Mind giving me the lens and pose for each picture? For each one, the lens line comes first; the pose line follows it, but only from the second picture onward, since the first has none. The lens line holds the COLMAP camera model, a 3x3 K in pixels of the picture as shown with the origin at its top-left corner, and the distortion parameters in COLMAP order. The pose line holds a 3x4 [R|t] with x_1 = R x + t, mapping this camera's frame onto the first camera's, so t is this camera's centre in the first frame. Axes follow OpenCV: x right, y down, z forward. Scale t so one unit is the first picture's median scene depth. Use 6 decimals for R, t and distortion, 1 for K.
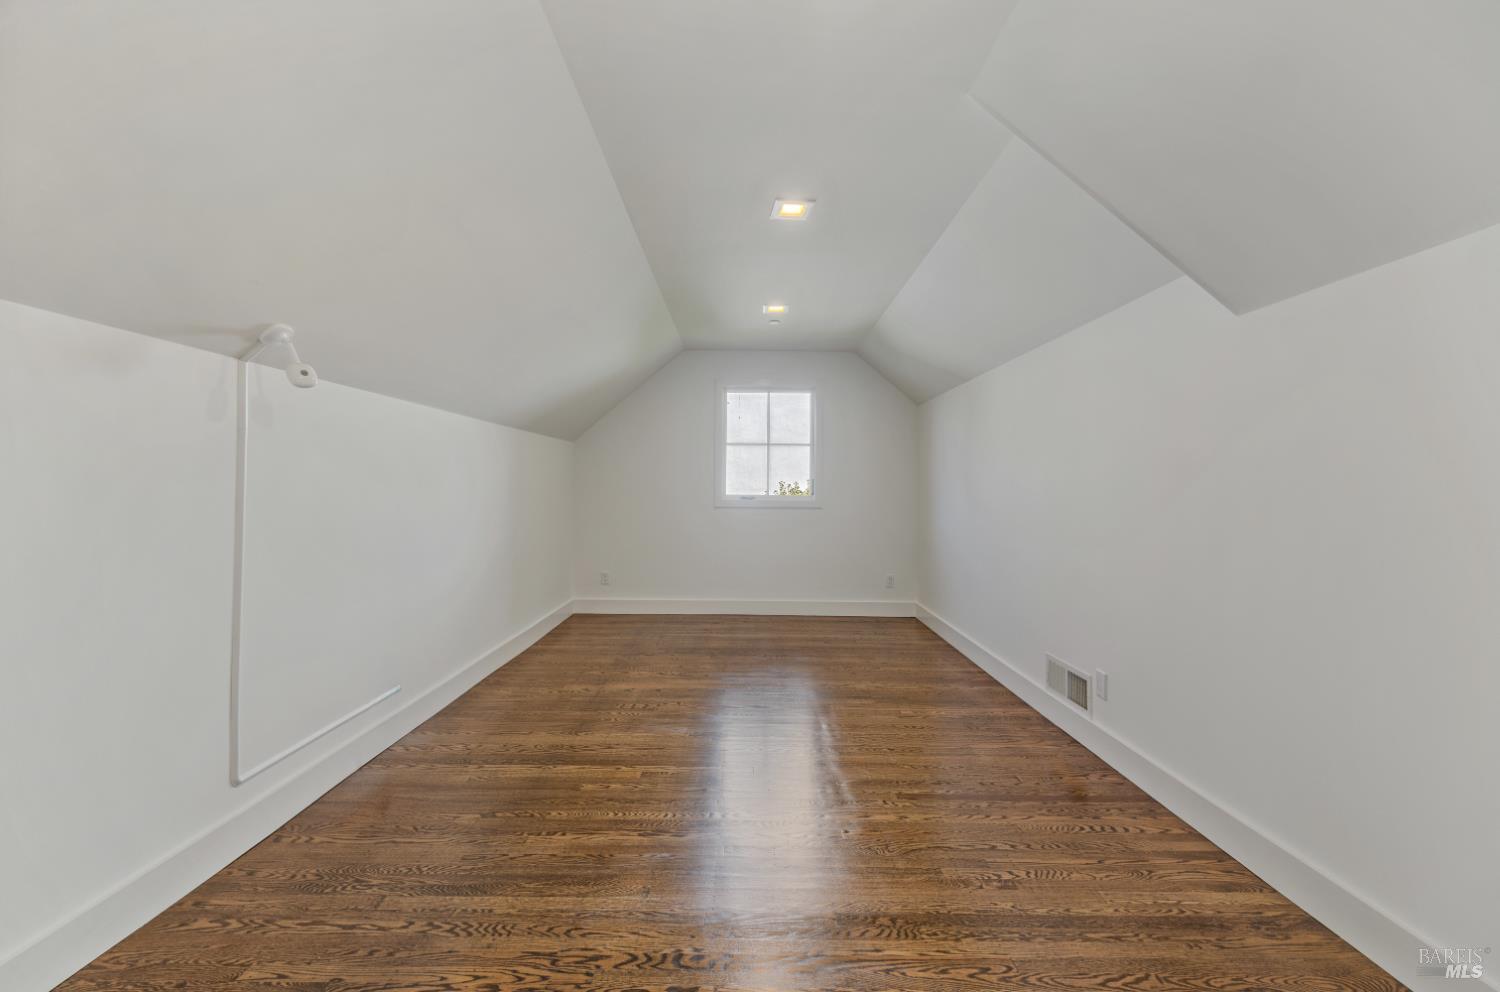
lens RADIAL K [[606.0, 0, 756.2], [0, 606.0, 488.7], [0, 0, 1]] dist [0.000839, -0.000382]
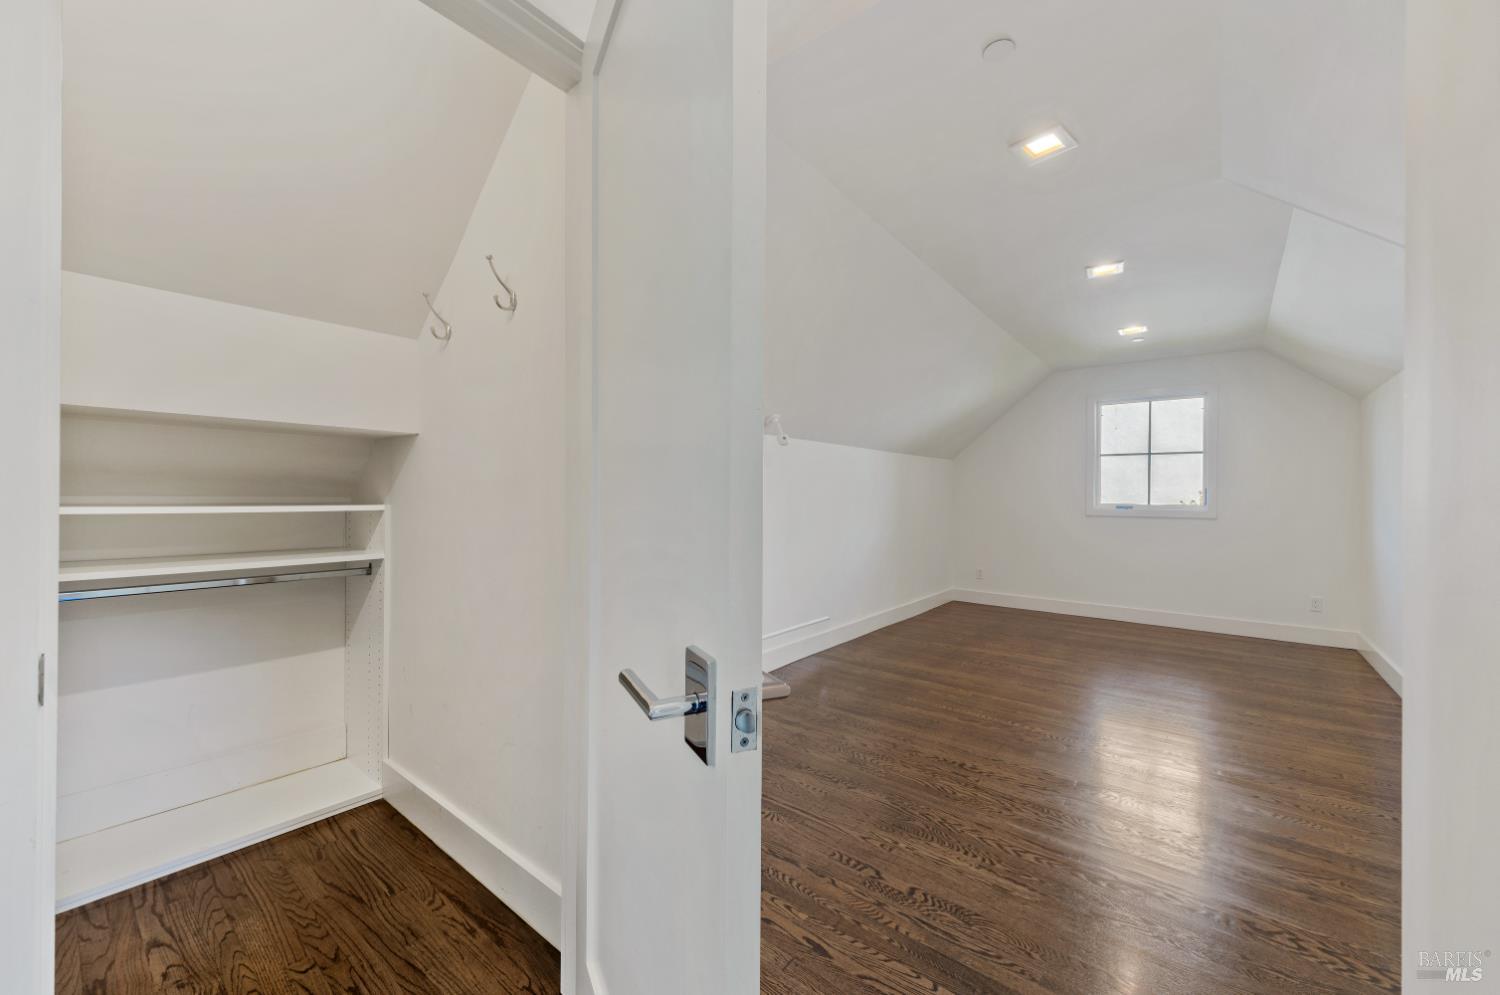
lens RADIAL K [[574.7, 0, 749.1], [0, 574.7, 497.3], [0, 0, 1]] dist [0.001040, 0.000128]
pose [[0.780566, 0.000307, -0.625074, 0.191159], [-0.002174, 0.999995, -0.002225, 0.003905], [0.625070, 0.003096, 0.780563, -0.304105]]
